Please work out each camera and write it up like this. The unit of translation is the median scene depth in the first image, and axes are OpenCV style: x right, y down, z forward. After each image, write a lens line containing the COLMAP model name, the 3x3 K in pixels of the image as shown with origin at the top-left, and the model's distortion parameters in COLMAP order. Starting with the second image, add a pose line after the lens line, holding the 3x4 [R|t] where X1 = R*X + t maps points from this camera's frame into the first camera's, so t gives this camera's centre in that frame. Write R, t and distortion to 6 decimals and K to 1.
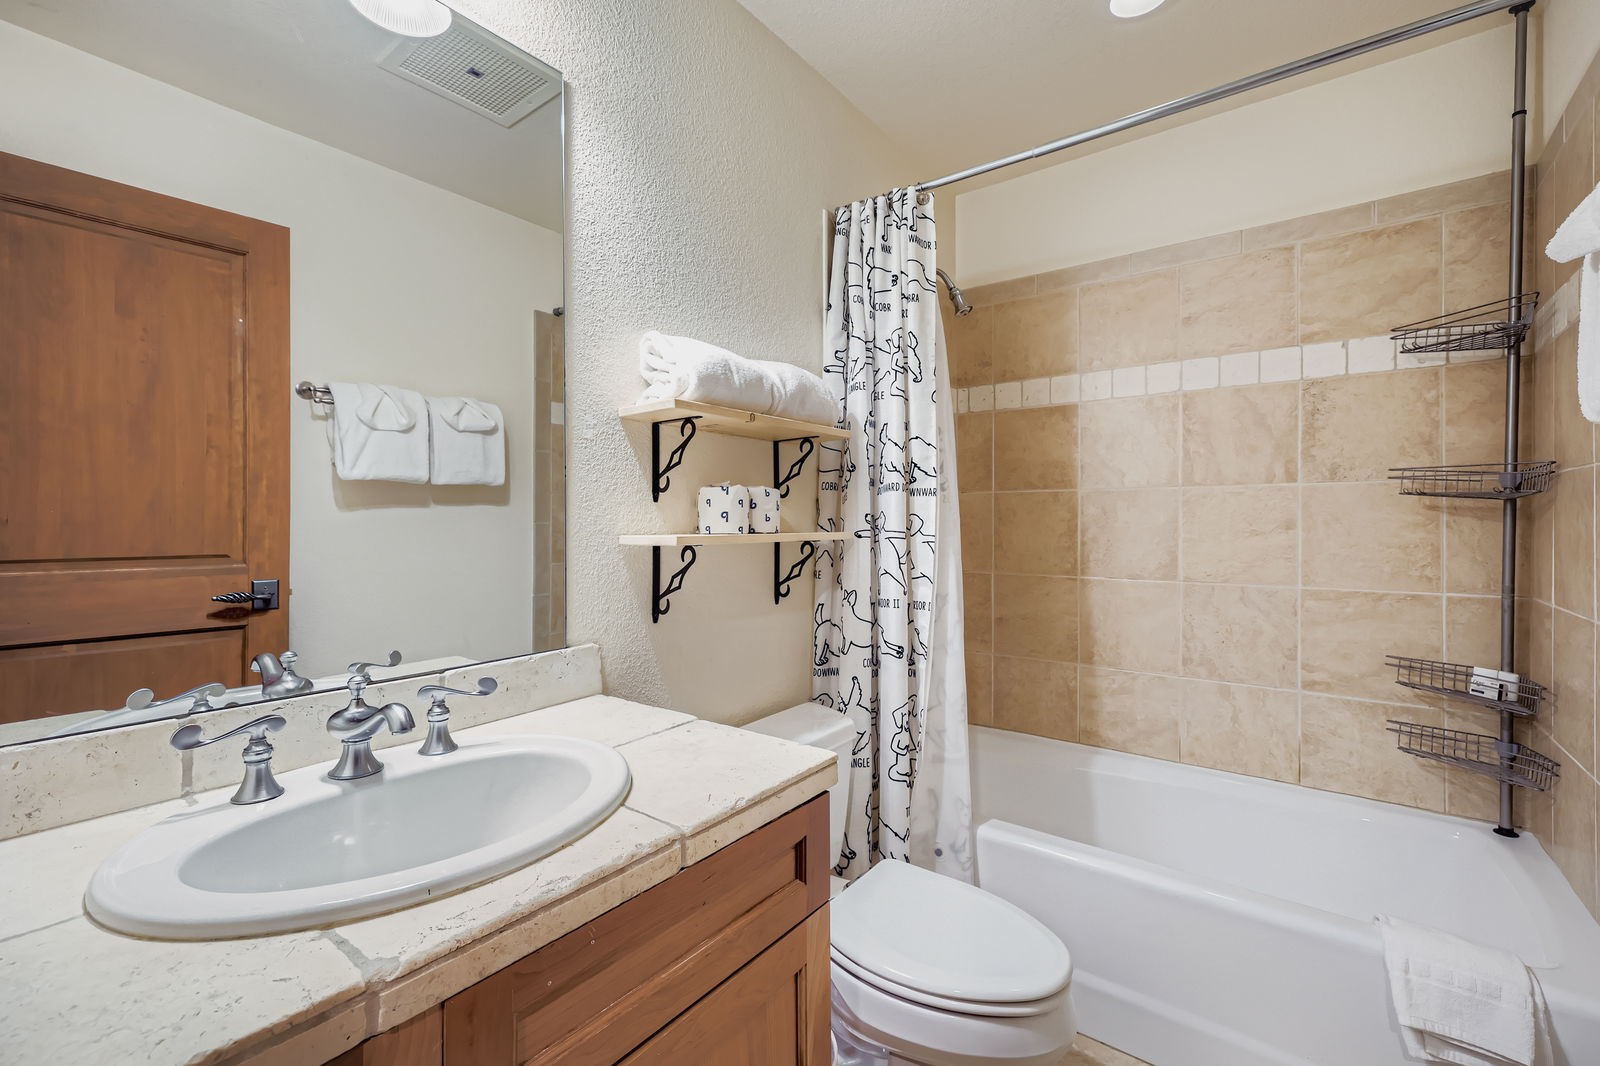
lens RADIAL K [[678.3, 0, 799.1], [0, 678.3, 526.9], [0, 0, 1]] dist [0.007463, -0.001842]
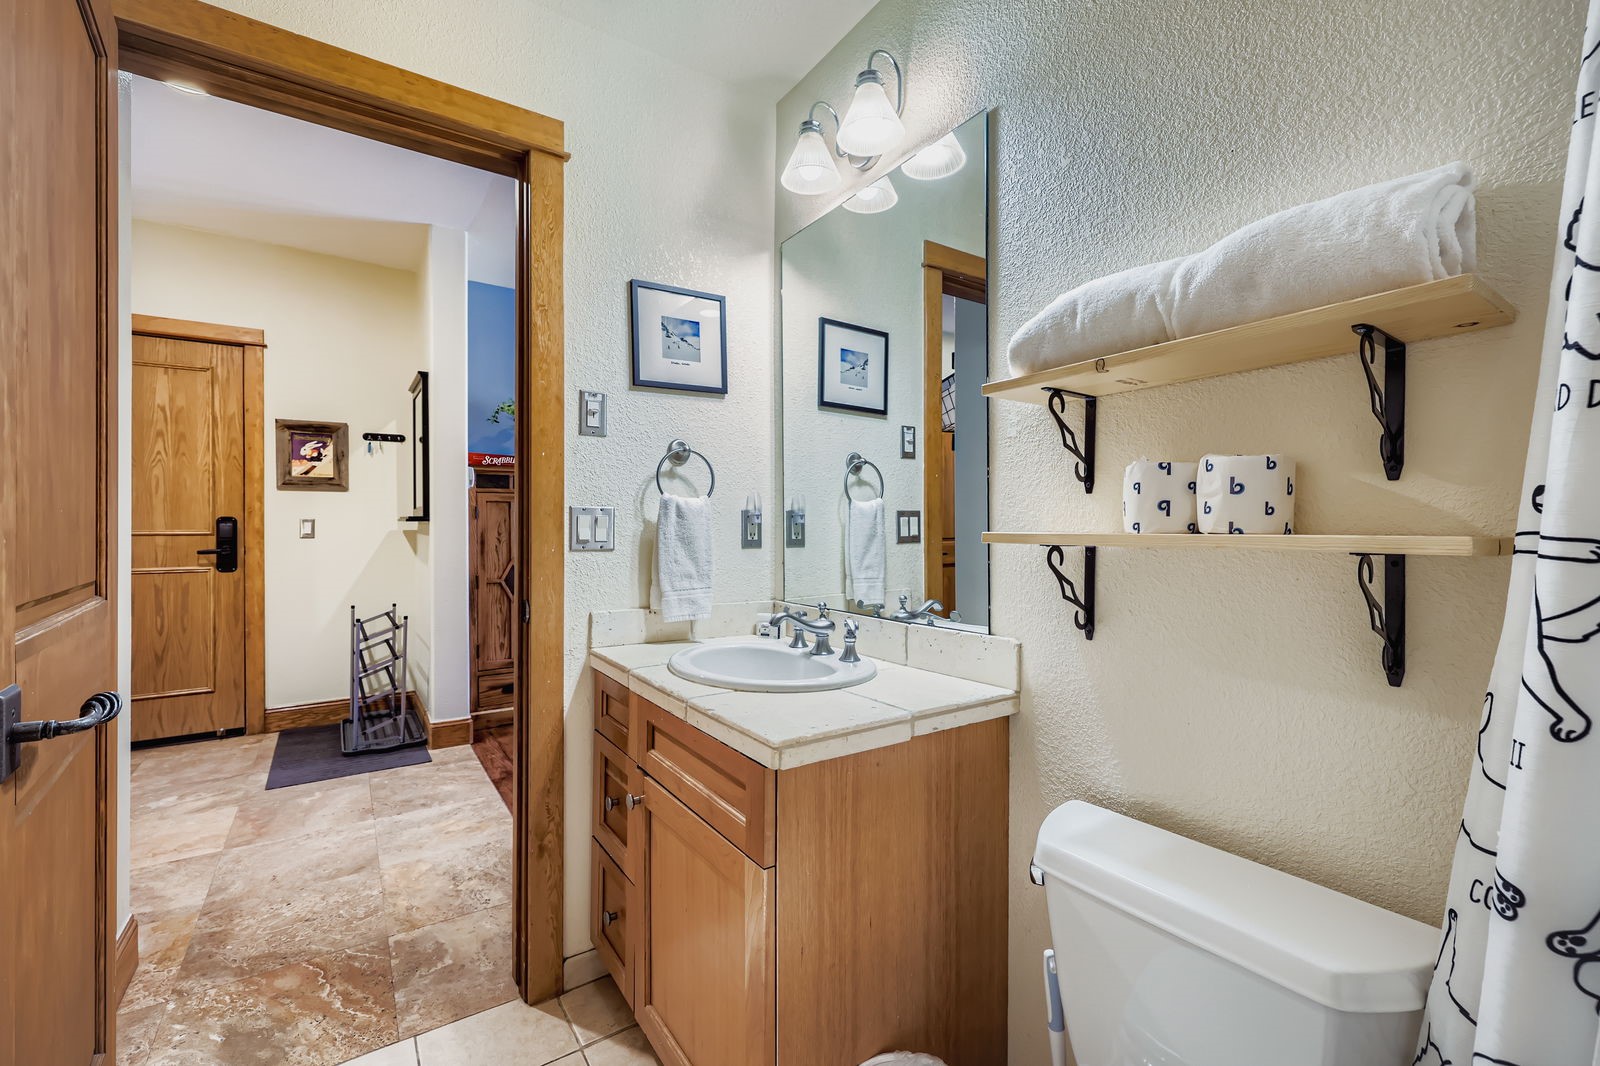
lens RADIAL K [[678.3, 0, 798.2], [0, 678.3, 535.6], [0, 0, 1]] dist [0.007463, -0.001842]
pose [[-0.319384, 0.012608, -0.947542, 0.664468], [-0.007356, 0.999848, 0.015783, 0.004077], [0.947597, 0.012011, -0.319242, 0.895457]]
